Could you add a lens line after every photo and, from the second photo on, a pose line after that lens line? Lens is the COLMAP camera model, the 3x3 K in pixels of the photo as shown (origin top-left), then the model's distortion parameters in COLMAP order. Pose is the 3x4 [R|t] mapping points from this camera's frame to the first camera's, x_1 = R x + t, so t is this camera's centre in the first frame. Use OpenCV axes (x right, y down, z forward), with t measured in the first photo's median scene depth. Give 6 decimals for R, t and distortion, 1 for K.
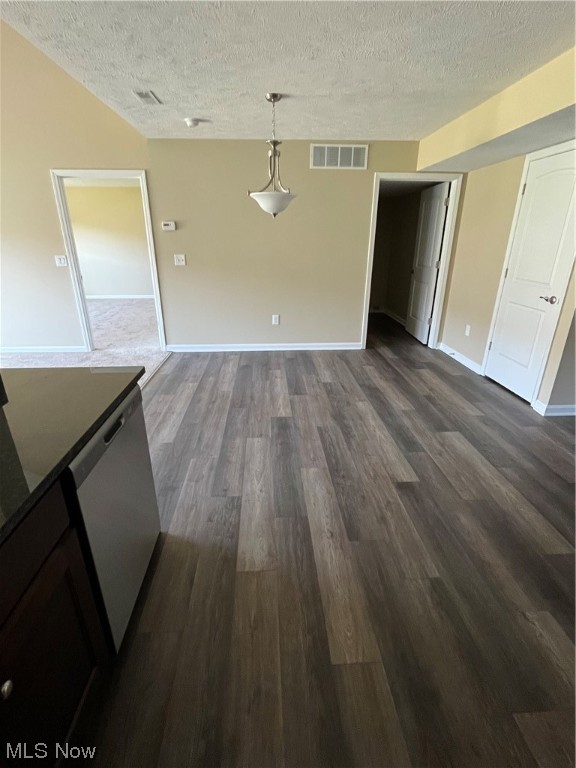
lens RADIAL K [[372.9, 0, 285.9], [0, 372.9, 383.1], [0, 0, 1]] dist [-0.003614, 0.000543]
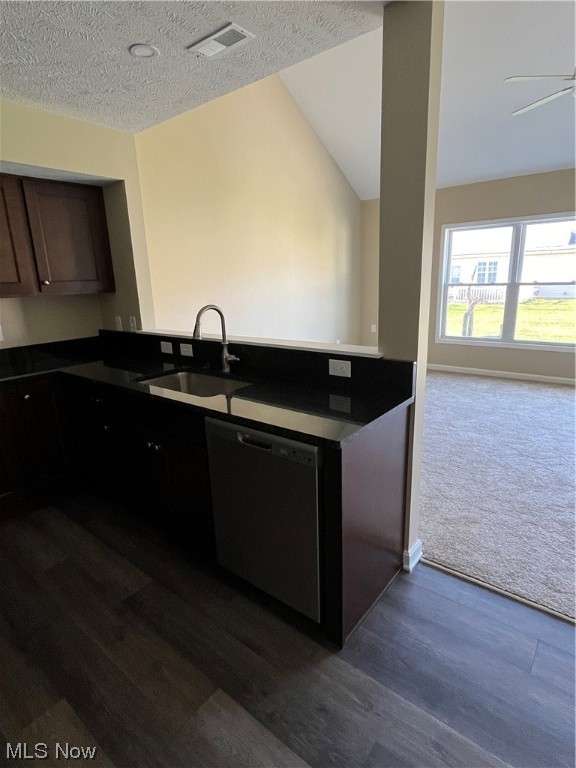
lens RADIAL K [[411.9, 0, 286.9], [0, 411.9, 384.4], [0, 0, 1]] dist [-0.004202, 0.000884]
pose [[-0.671480, 0.217429, -0.708406, 0.167446], [-0.236005, 0.843455, 0.482583, -0.333472], [0.702436, 0.491232, -0.515049, 0.818564]]
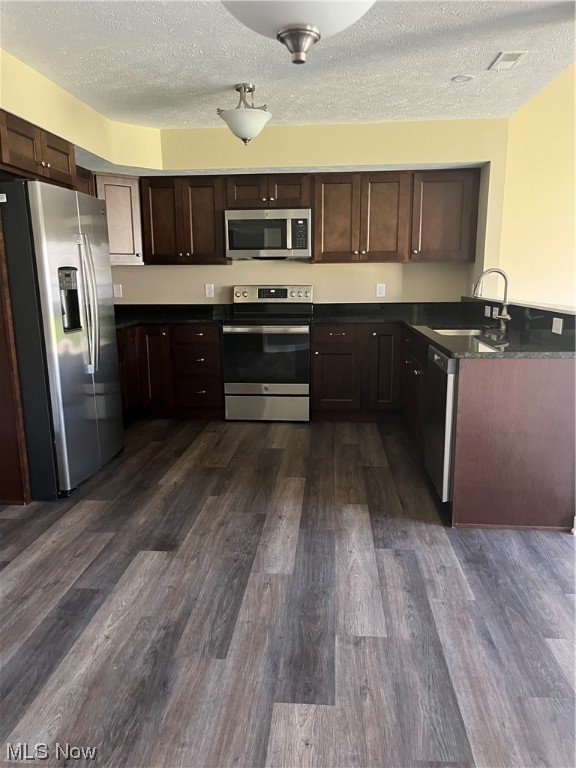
lens RADIAL K [[585.9, 0, 284.4], [0, 585.9, 389.8], [0, 0, 1]] dist [0.035910, -0.012019]
pose [[-0.990155, -0.018251, 0.138784, -0.081128], [0.059565, 0.842286, 0.535730, -0.574461], [-0.126673, 0.538722, -0.832906, 1.617556]]
